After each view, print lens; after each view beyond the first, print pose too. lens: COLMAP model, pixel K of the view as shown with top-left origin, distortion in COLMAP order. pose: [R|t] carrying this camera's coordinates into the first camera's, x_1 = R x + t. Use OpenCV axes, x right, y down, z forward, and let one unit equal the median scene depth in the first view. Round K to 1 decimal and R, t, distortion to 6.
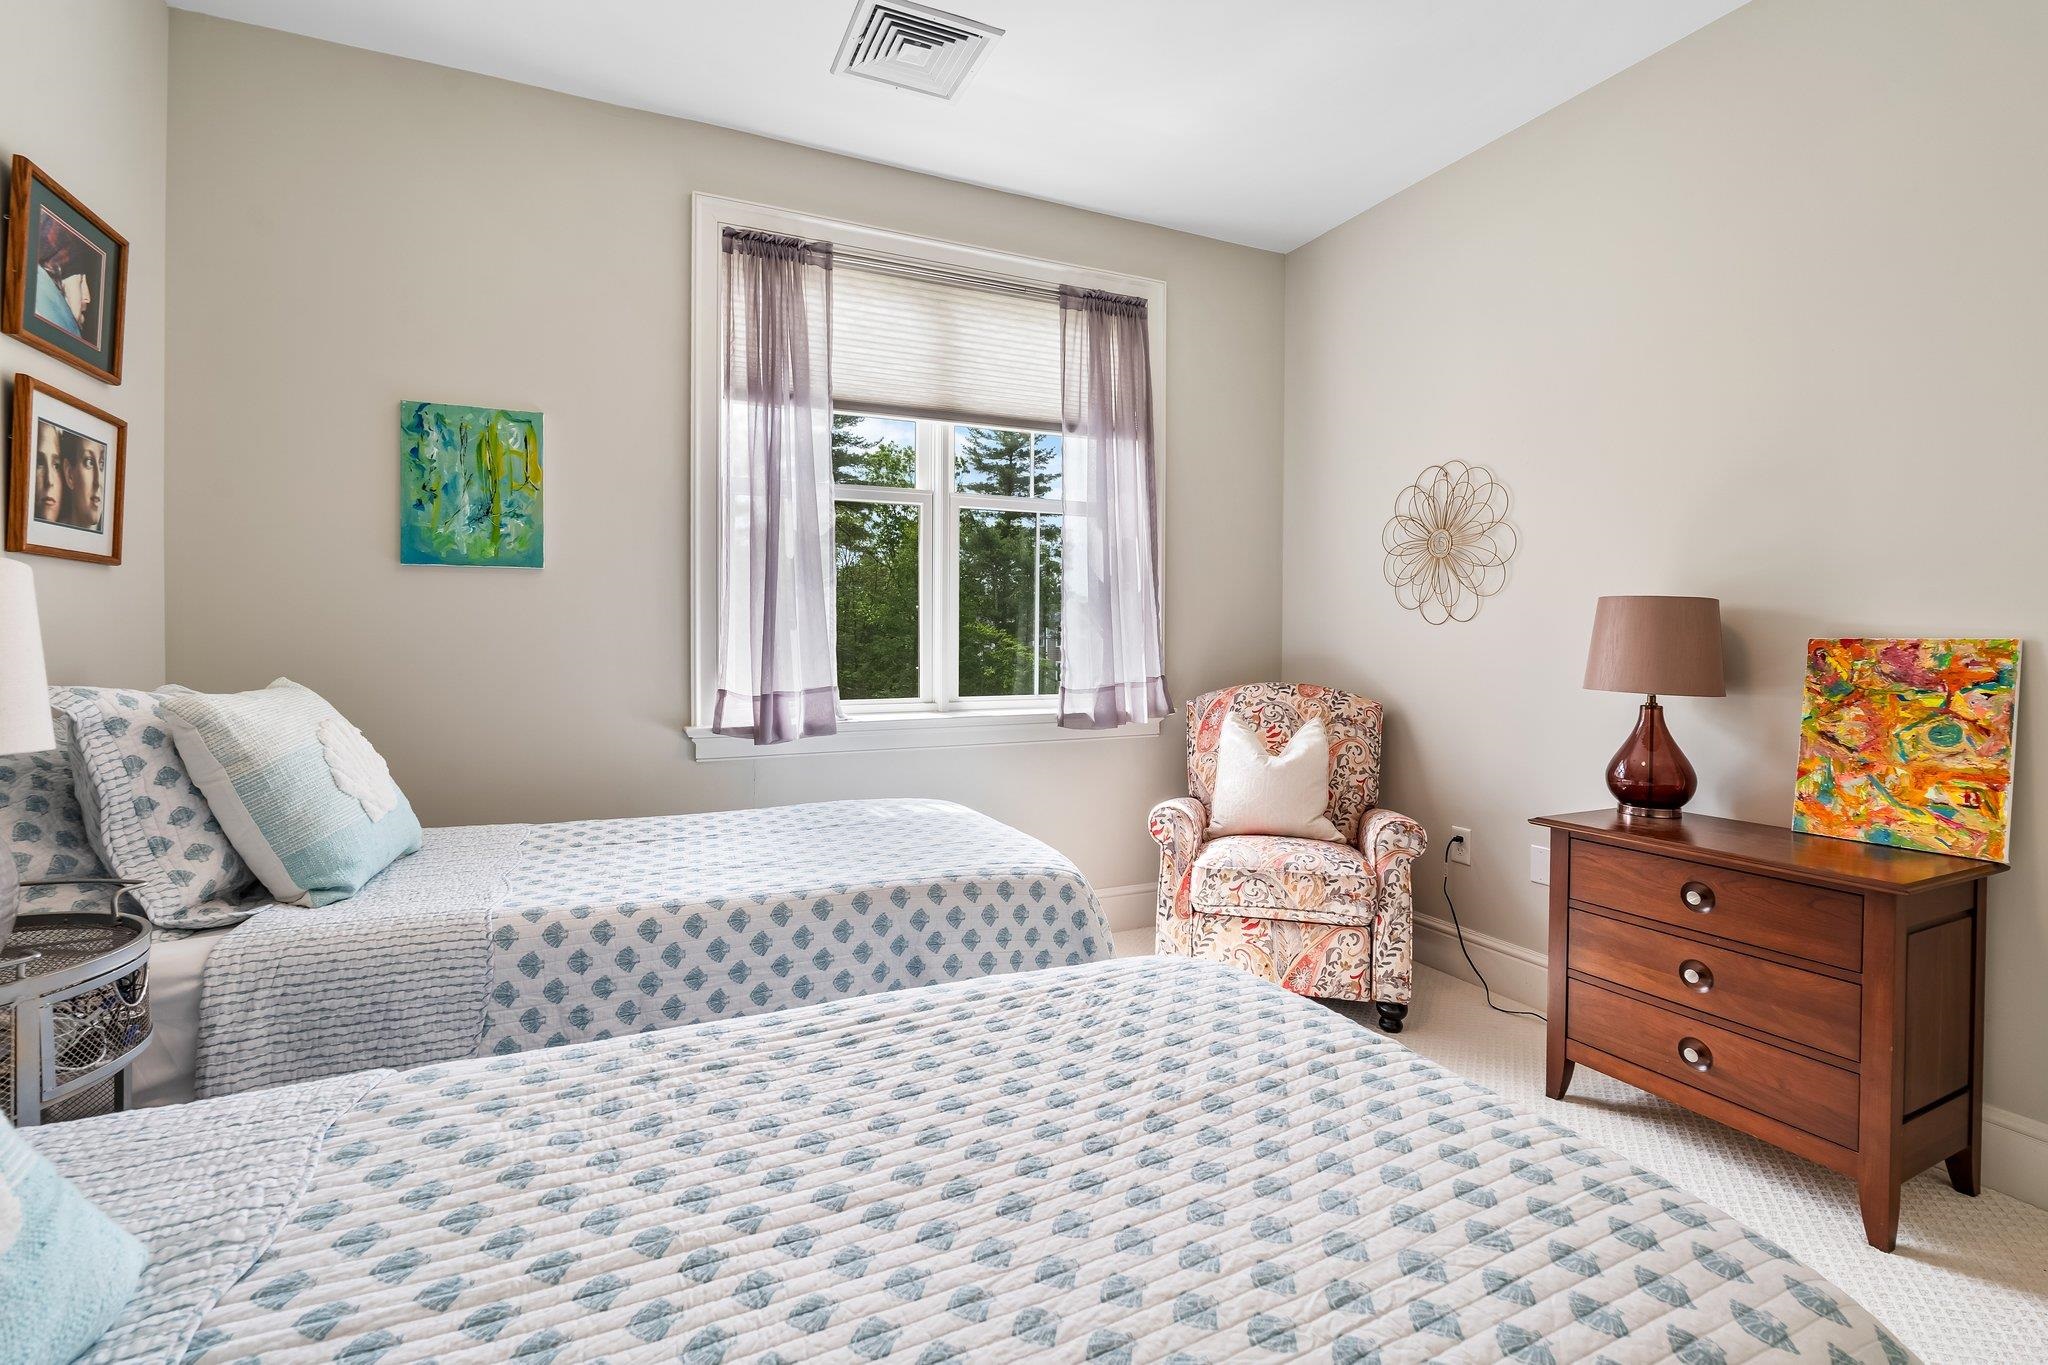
lens RADIAL K [[923.5, 0, 1023.0], [0, 923.5, 641.2], [0, 0, 1]] dist [-0.003098, 0.000029]
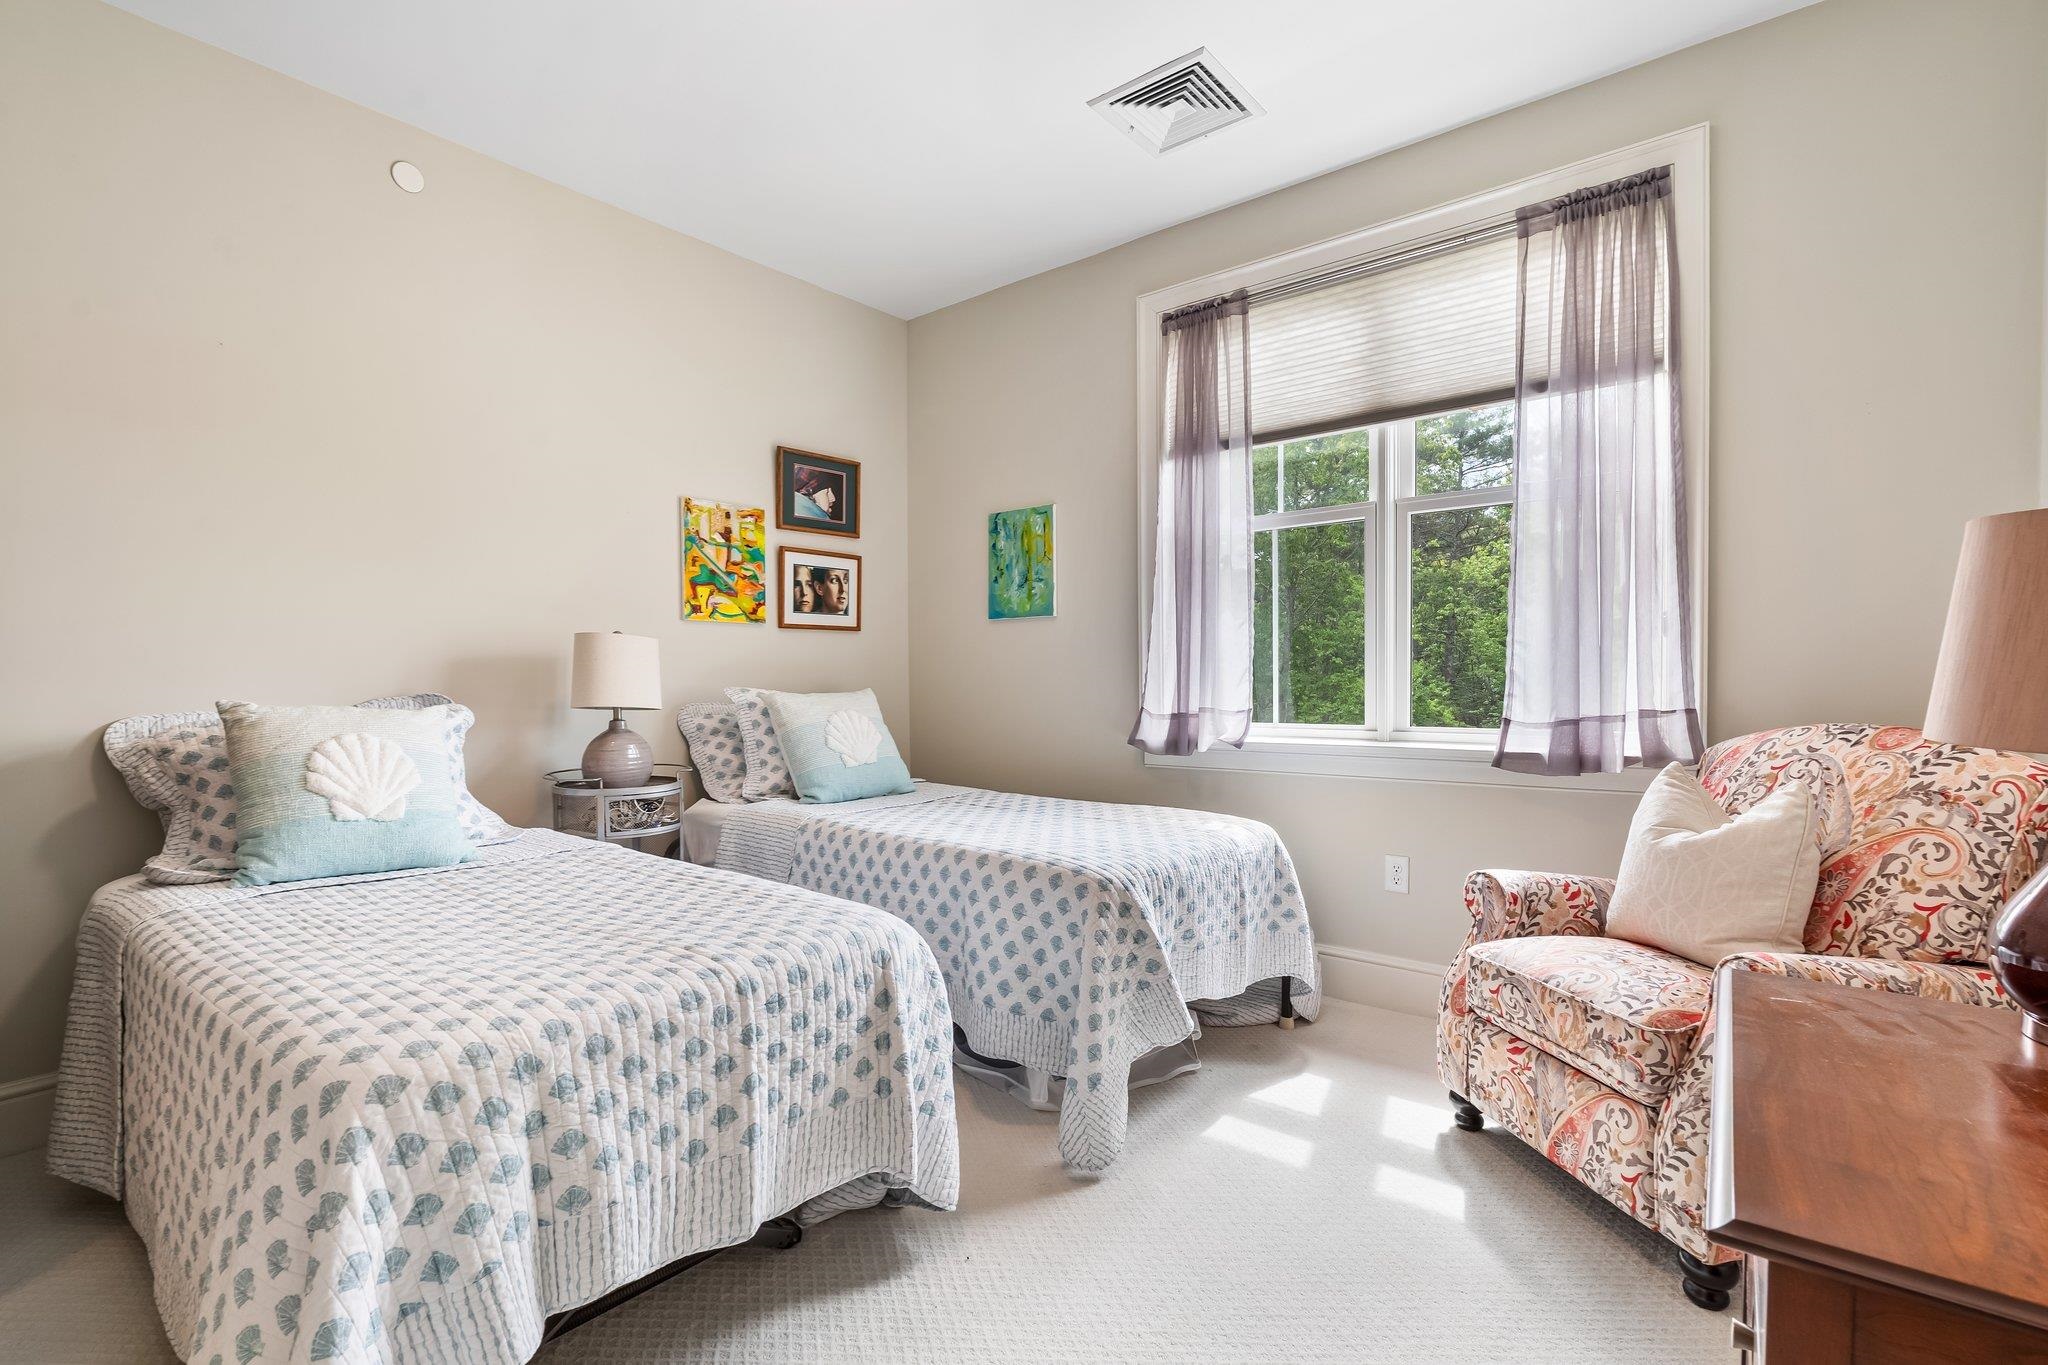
lens RADIAL K [[923.5, 0, 1016.0], [0, 923.5, 691.7], [0, 0, 1]] dist [-0.003098, 0.000029]
pose [[0.444499, 0.007293, -0.895750, 0.706414], [0.002666, 0.999952, 0.009465, 0.022016], [0.895775, -0.006595, 0.444458, 0.331945]]
